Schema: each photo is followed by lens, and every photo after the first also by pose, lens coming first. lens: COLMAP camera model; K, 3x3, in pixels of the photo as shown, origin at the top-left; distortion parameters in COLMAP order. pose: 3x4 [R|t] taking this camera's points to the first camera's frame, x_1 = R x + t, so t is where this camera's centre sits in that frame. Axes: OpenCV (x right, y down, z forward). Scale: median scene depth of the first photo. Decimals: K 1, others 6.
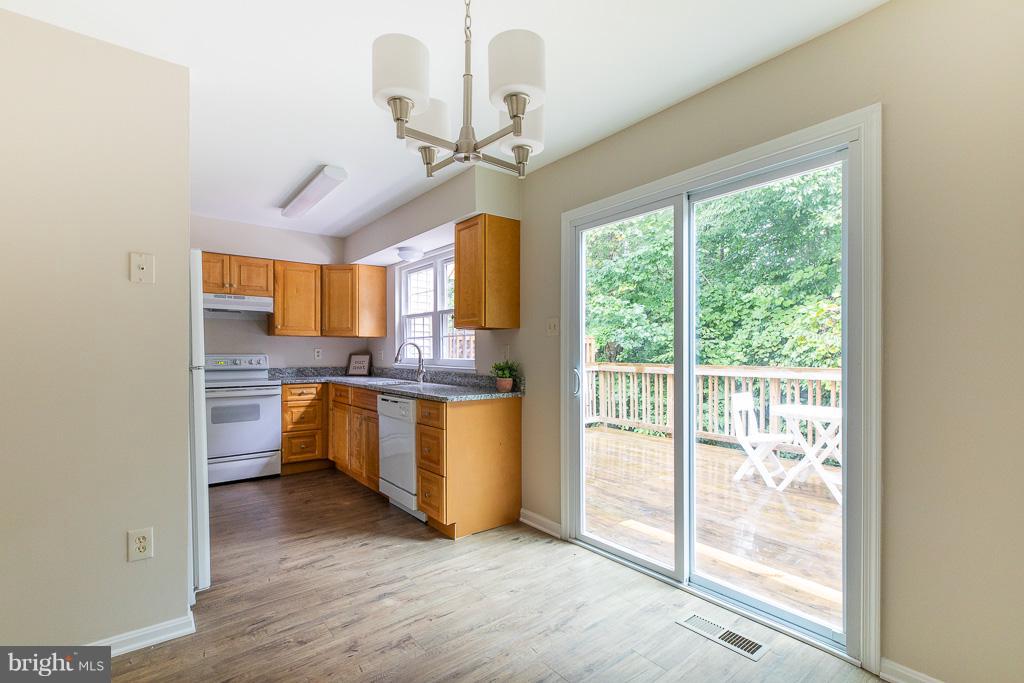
lens RADIAL K [[465.5, 0, 510.2], [0, 465.5, 354.5], [0, 0, 1]] dist [0.003917, 0.000096]
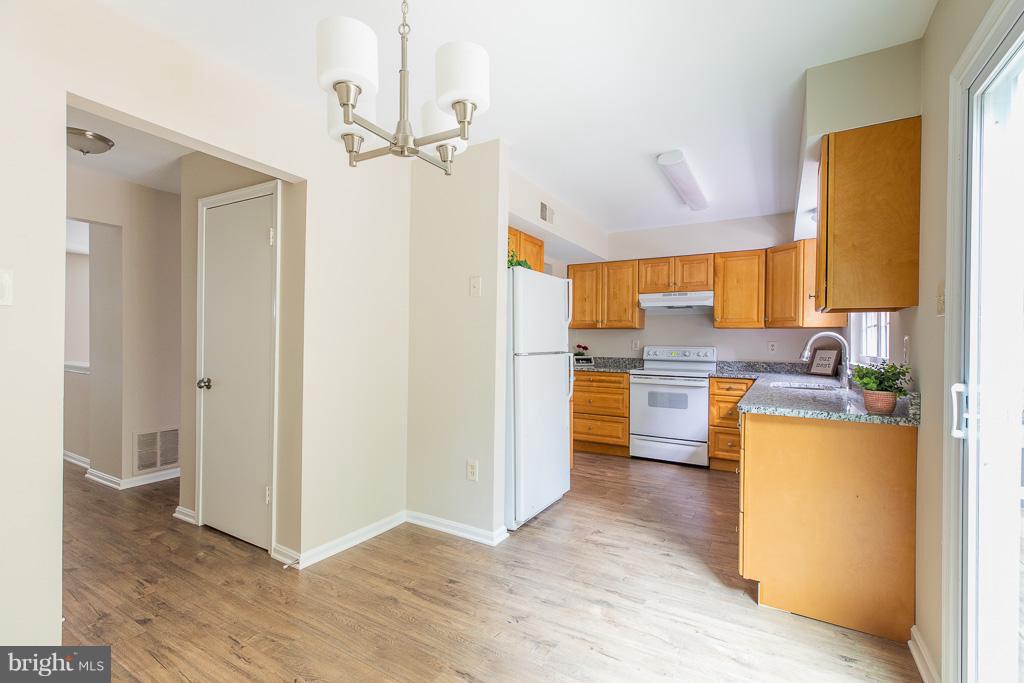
lens RADIAL K [[456.7, 0, 513.1], [0, 456.7, 342.1], [0, 0, 1]] dist [0.006983, -0.000120]
pose [[0.362418, 0.004278, -0.932006, 0.304574], [-0.016541, 0.999861, -0.001843, -0.002445], [0.931869, 0.016084, 0.362439, 0.283828]]
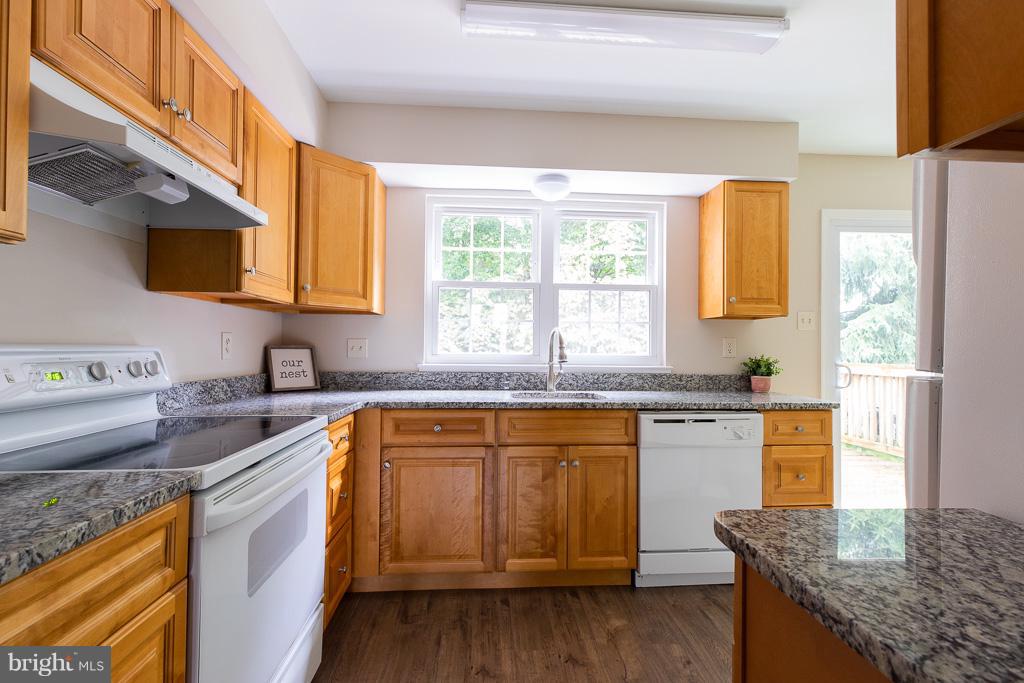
lens RADIAL K [[456.7, 0, 513.1], [0, 456.7, 342.1], [0, 0, 1]] dist [0.006983, -0.000120]
pose [[0.564577, 0.012341, 0.825288, -0.805717], [-0.004496, 0.999919, -0.011877, -0.000452], [-0.825368, 0.002995, 0.564587, 0.743905]]
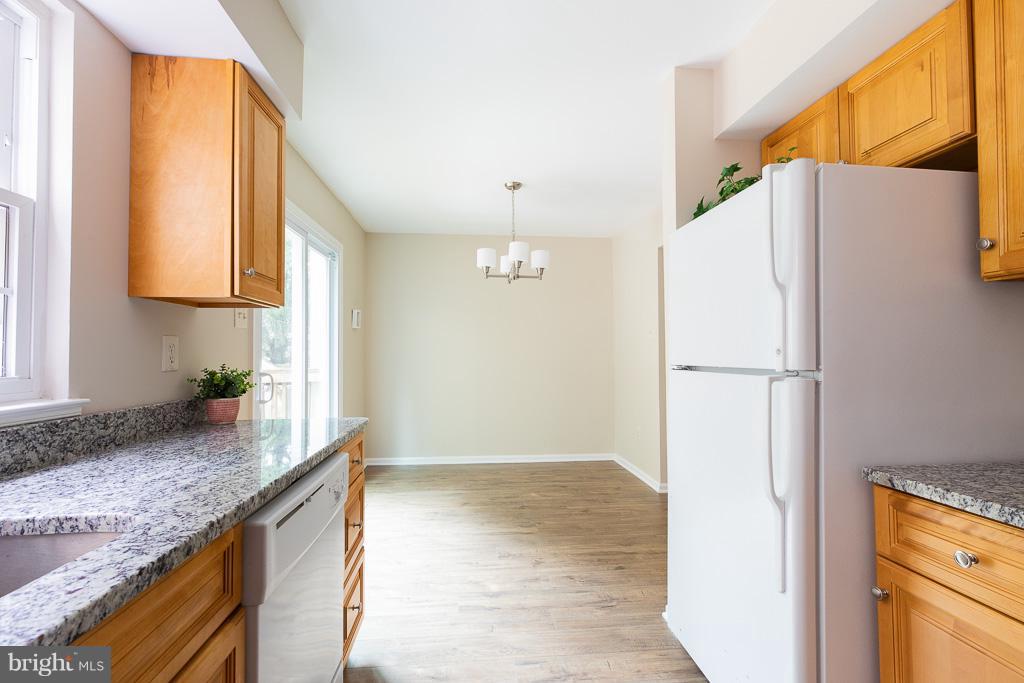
lens RADIAL K [[456.7, 0, 513.1], [0, 456.7, 342.1], [0, 0, 1]] dist [0.006983, -0.000120]
pose [[-0.845144, 0.014800, 0.534333, -0.486180], [0.005890, 0.999814, -0.018377, -0.002610], [-0.534506, -0.012383, -0.845074, 1.053212]]
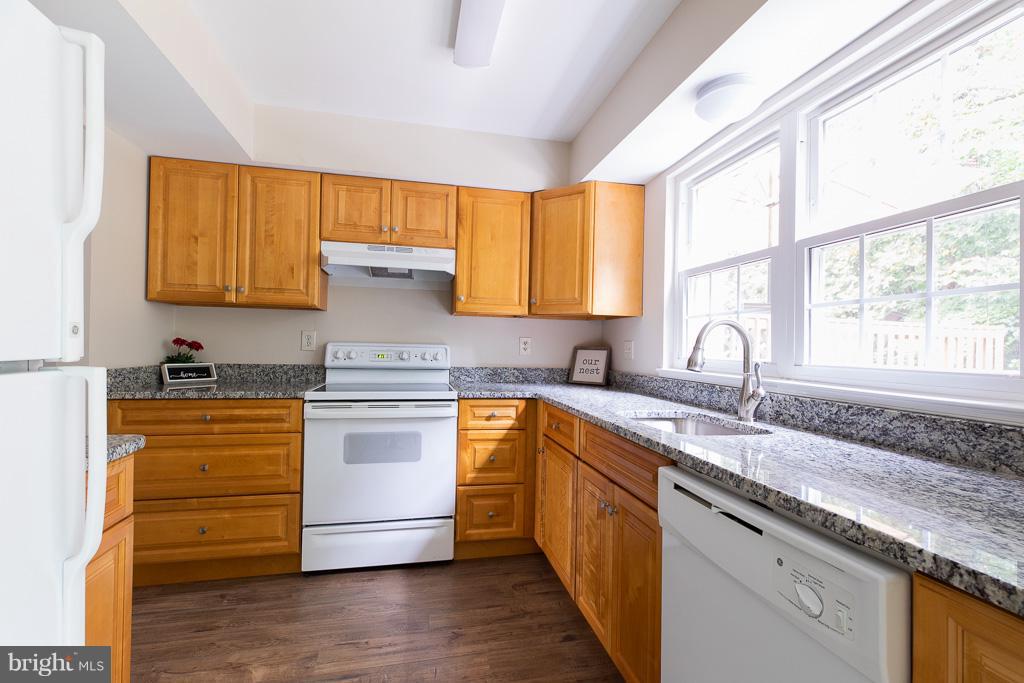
lens RADIAL K [[456.7, 0, 513.1], [0, 456.7, 342.1], [0, 0, 1]] dist [0.006983, -0.000120]
pose [[0.898631, 0.015163, -0.438444, -0.218733], [-0.023276, 0.999643, -0.013134, 0.002710], [0.438088, 0.022008, 0.898663, 0.605067]]
